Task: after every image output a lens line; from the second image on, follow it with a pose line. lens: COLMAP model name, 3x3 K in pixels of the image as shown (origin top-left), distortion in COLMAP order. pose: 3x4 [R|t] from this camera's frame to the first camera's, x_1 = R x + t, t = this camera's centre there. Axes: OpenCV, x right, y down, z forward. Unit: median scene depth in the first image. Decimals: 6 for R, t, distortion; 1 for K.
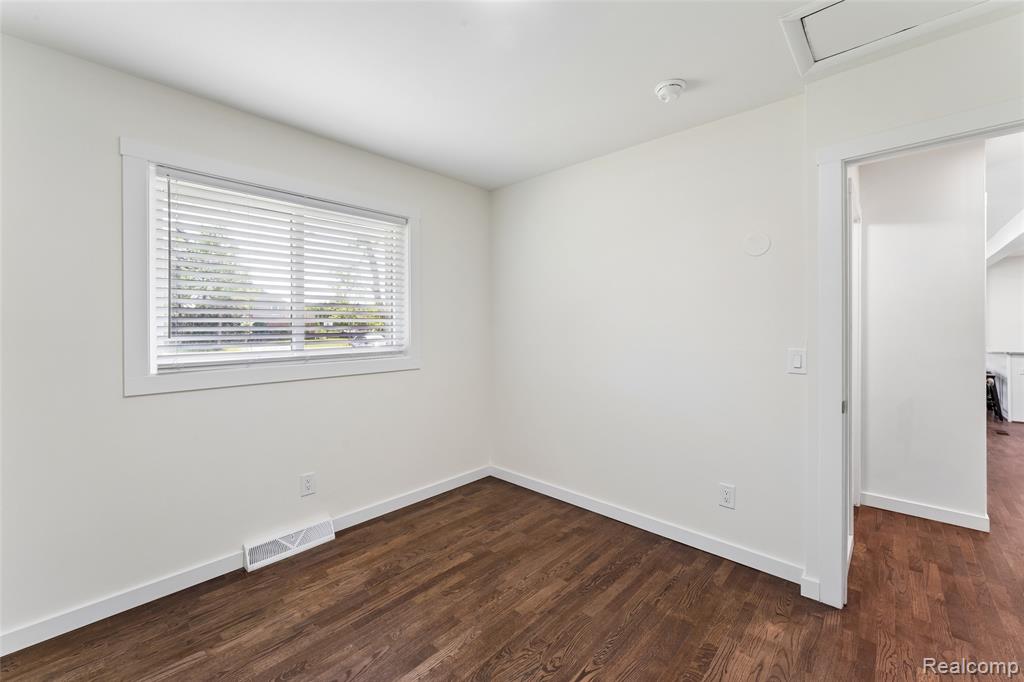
lens RADIAL K [[417.5, 0, 515.1], [0, 417.5, 321.1], [0, 0, 1]] dist [0.002417, -0.000270]
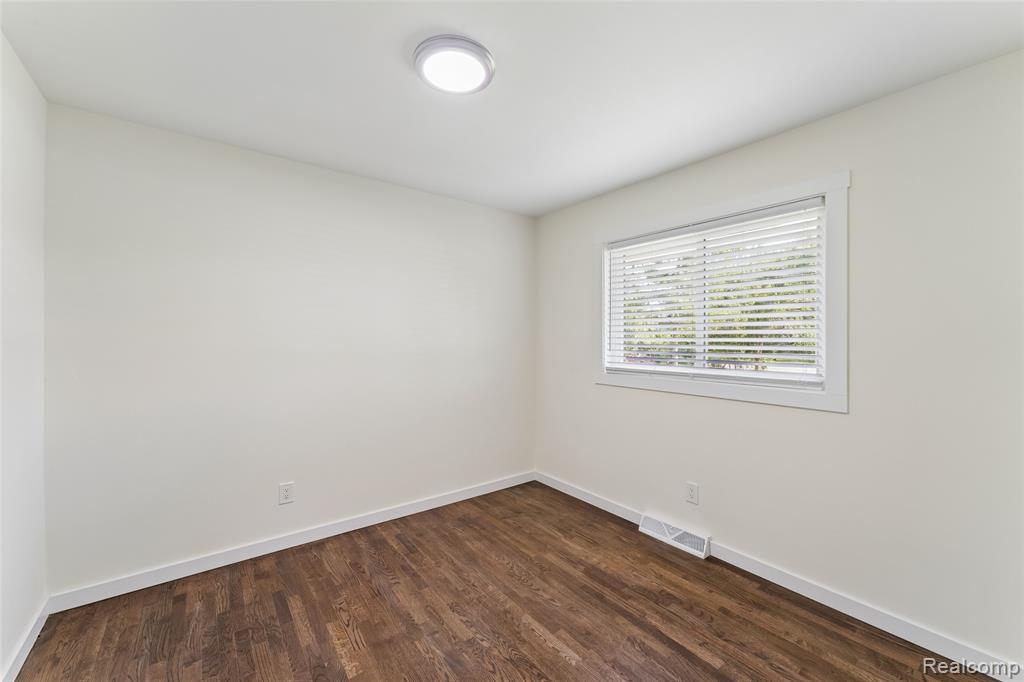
lens RADIAL K [[417.5, 0, 515.4], [0, 417.5, 339.6], [0, 0, 1]] dist [0.002417, -0.000270]
pose [[-0.177061, 0.003823, -0.984192, 0.722461], [-0.001288, 0.999991, 0.004116, -0.007750], [0.984199, 0.001996, -0.177054, 0.843990]]
